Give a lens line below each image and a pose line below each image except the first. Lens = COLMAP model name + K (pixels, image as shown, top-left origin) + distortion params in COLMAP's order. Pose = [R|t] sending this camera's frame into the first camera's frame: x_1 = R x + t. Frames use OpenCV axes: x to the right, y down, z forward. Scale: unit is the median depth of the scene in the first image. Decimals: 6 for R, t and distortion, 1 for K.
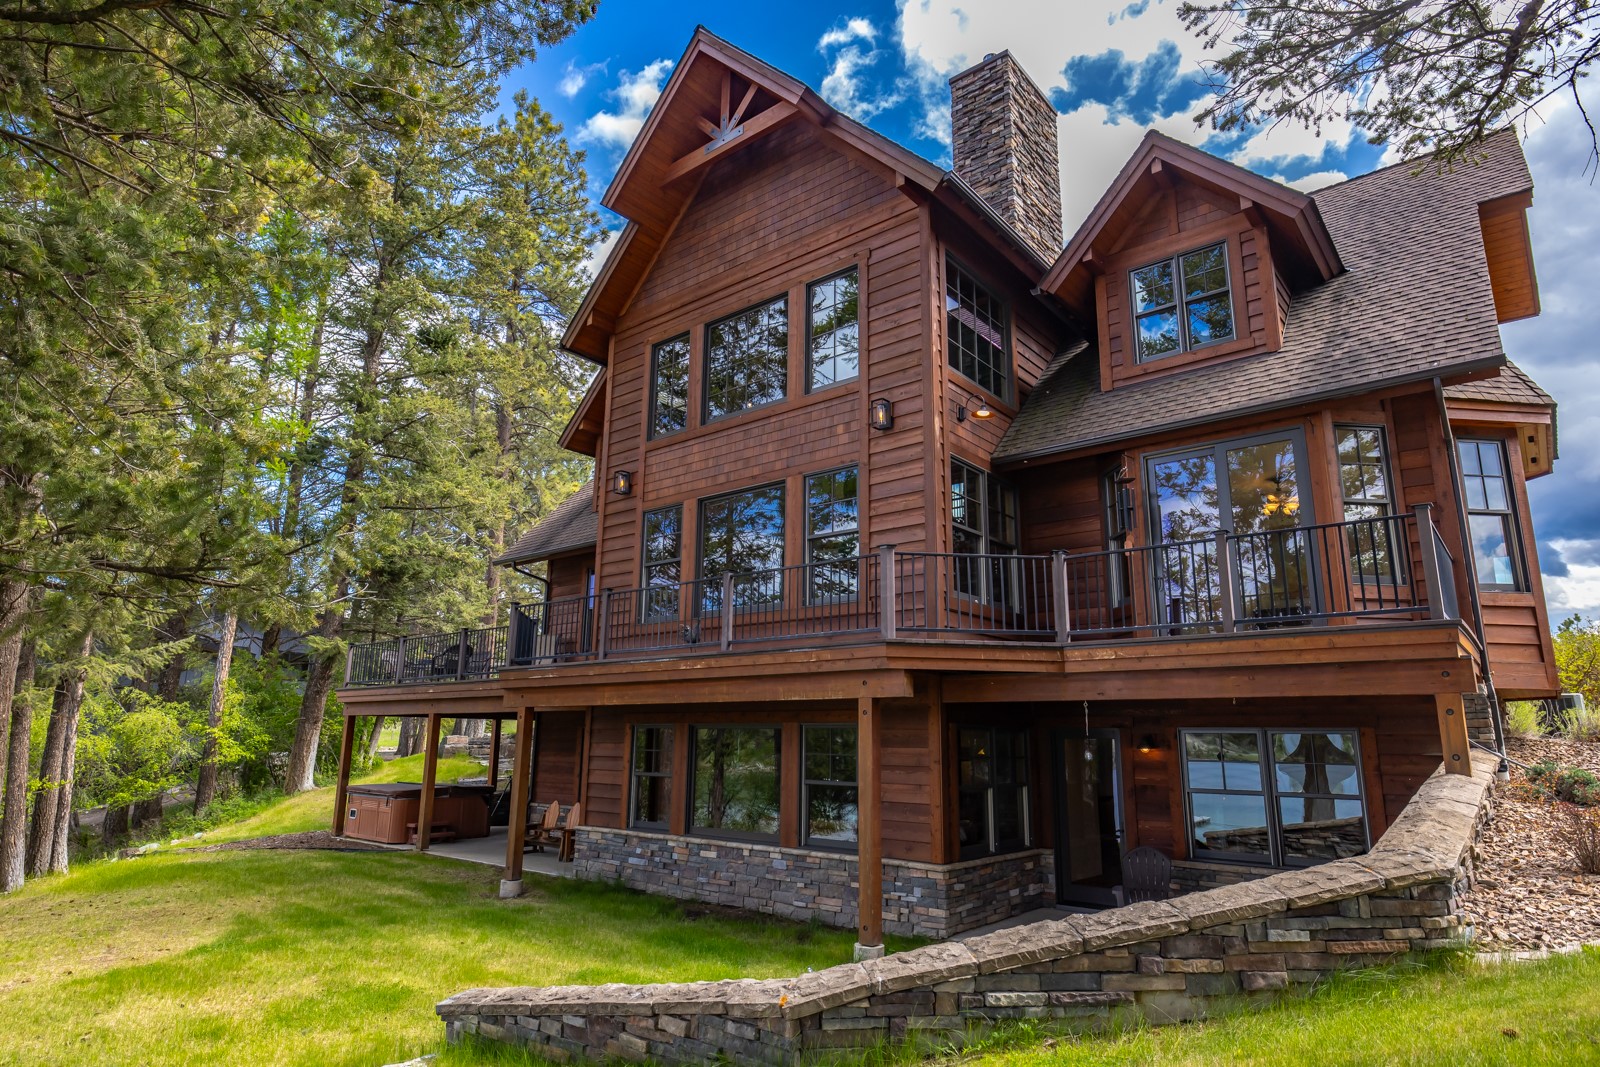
lens RADIAL K [[889.4, 0, 804.6], [0, 889.4, 546.8], [0, 0, 1]] dist [0.004595, 0.000200]
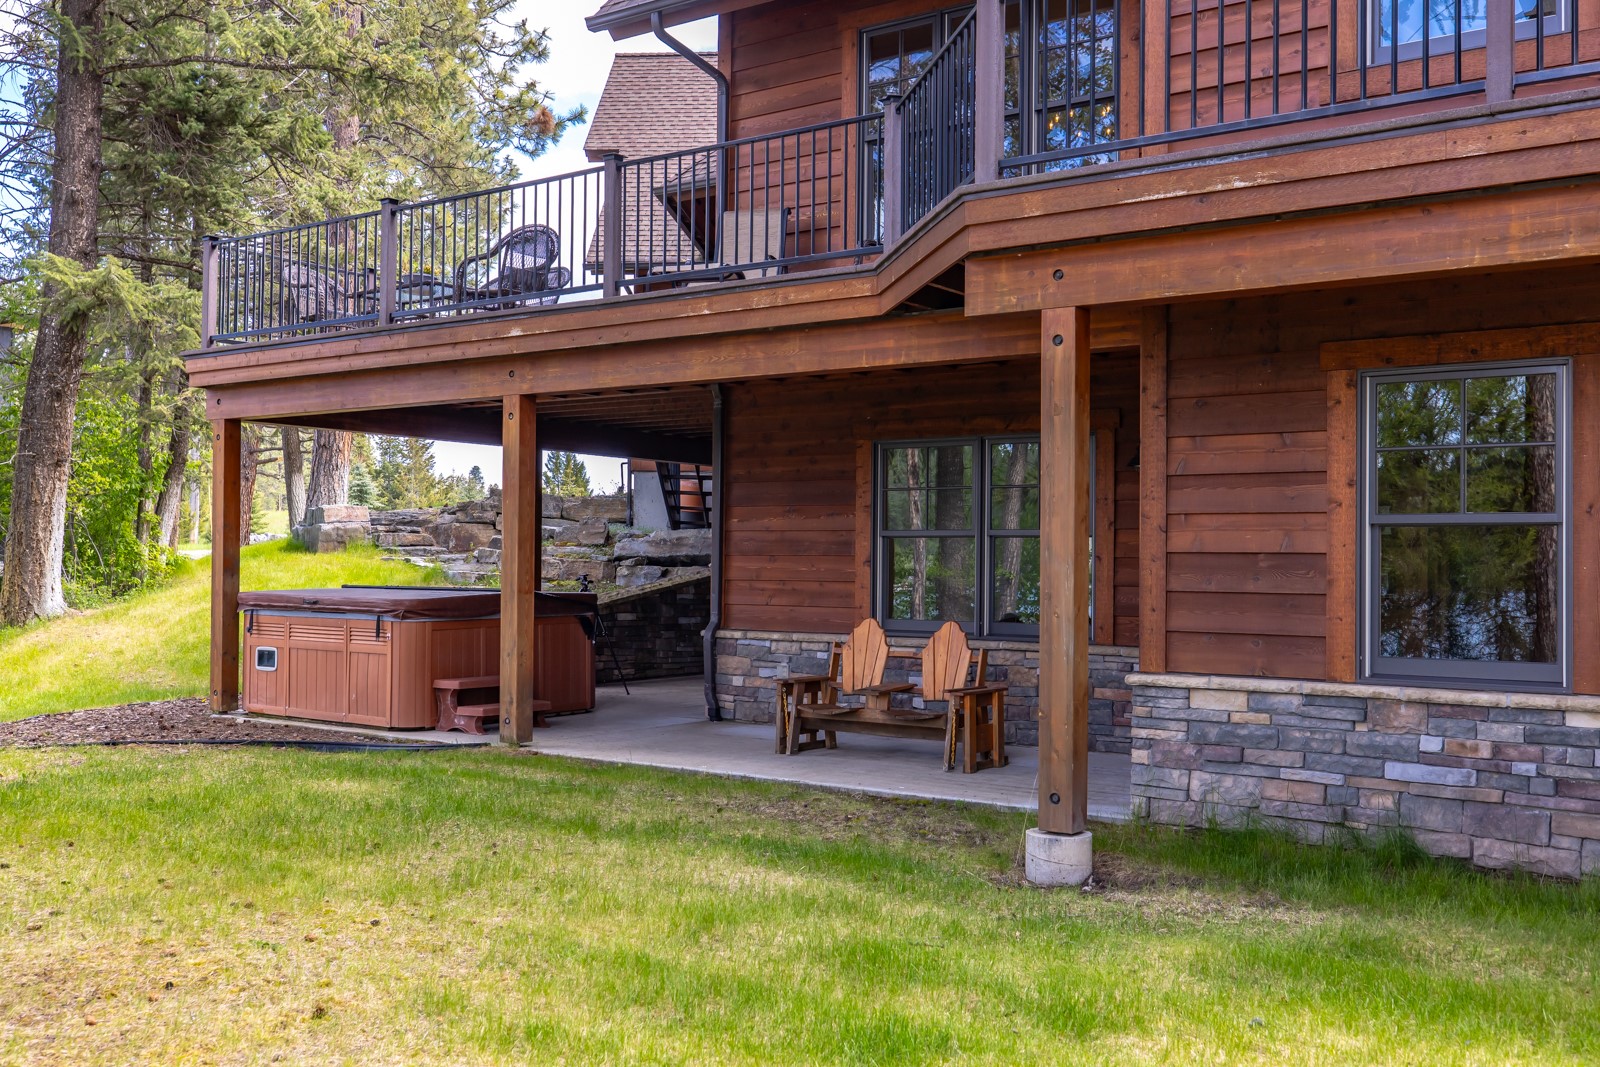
lens RADIAL K [[1512.1, 0, 804.0], [0, 1512.1, 530.0], [0, 0, 1]] dist [0.017587, 0.000000]
pose [[0.998221, -0.002364, 0.059571, -0.318868], [-0.009290, 0.980837, 0.194608, 0.111980], [-0.058890, -0.194815, 0.979070, 0.341956]]
